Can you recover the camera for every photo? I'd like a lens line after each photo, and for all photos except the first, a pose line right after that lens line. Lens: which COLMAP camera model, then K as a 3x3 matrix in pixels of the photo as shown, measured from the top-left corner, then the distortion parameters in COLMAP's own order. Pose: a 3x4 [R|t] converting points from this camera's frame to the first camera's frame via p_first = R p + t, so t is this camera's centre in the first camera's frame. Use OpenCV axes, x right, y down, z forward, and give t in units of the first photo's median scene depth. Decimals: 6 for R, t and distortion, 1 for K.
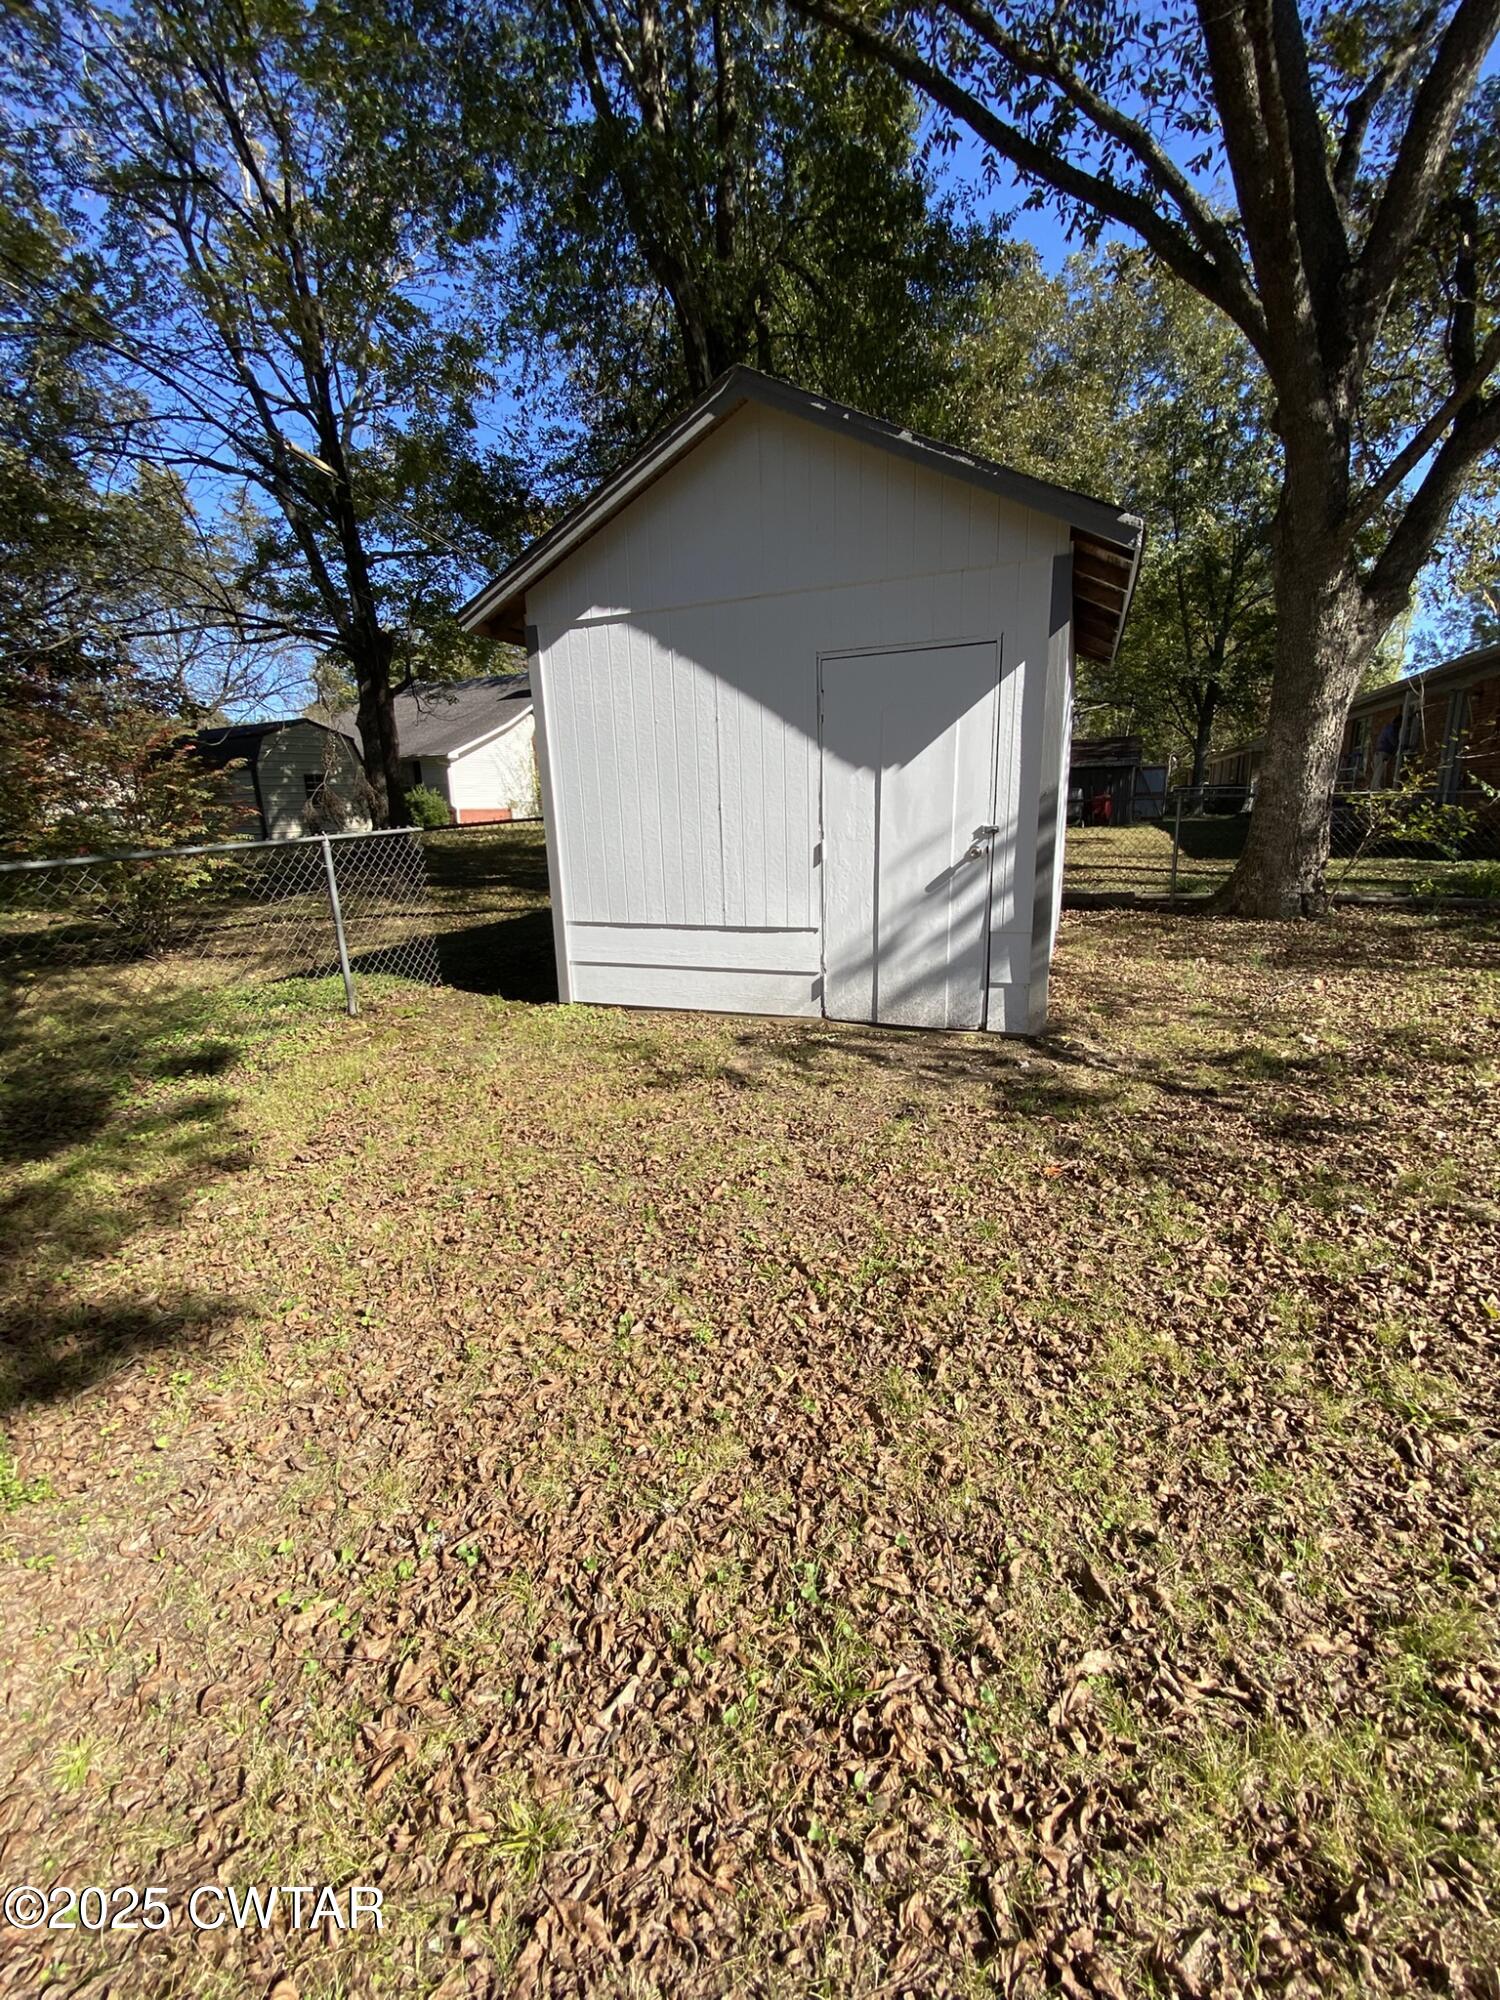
lens RADIAL K [[811.6, 0, 791.1], [0, 811.6, 1002.7], [0, 0, 1]] dist [0.066333, -0.046254]
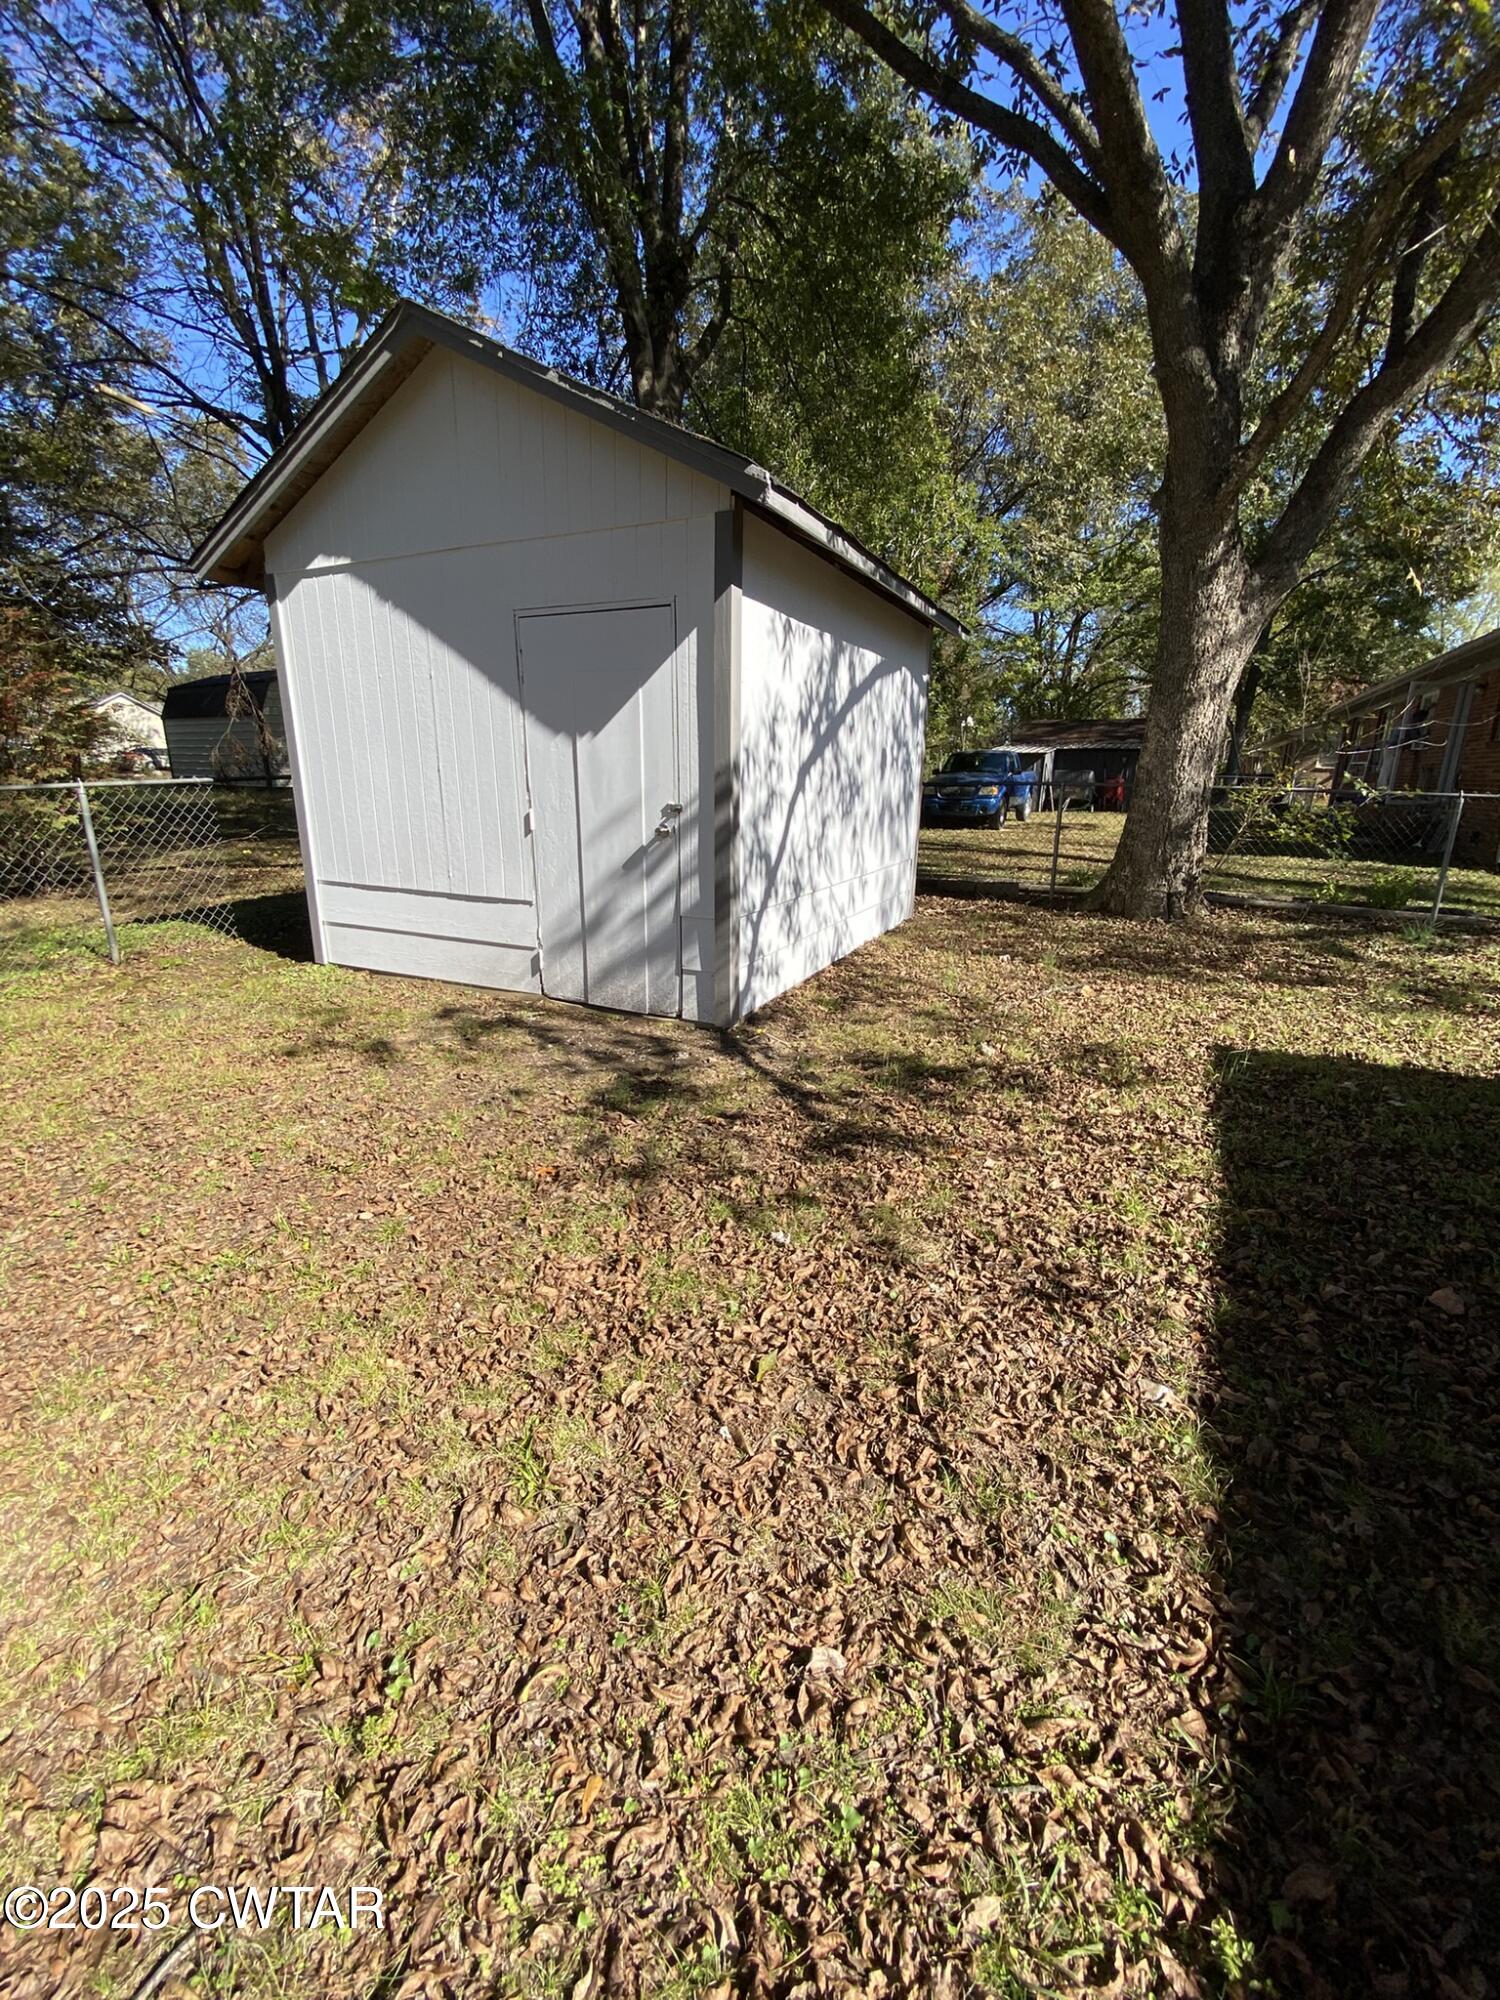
lens RADIAL K [[811.6, 0, 791.1], [0, 811.6, 1002.7], [0, 0, 1]] dist [0.066333, -0.046254]
pose [[0.995826, 0.060193, -0.068617, 0.430497], [-0.057861, 0.997694, 0.035474, -0.025057], [0.070594, -0.031355, 0.997012, 0.055217]]
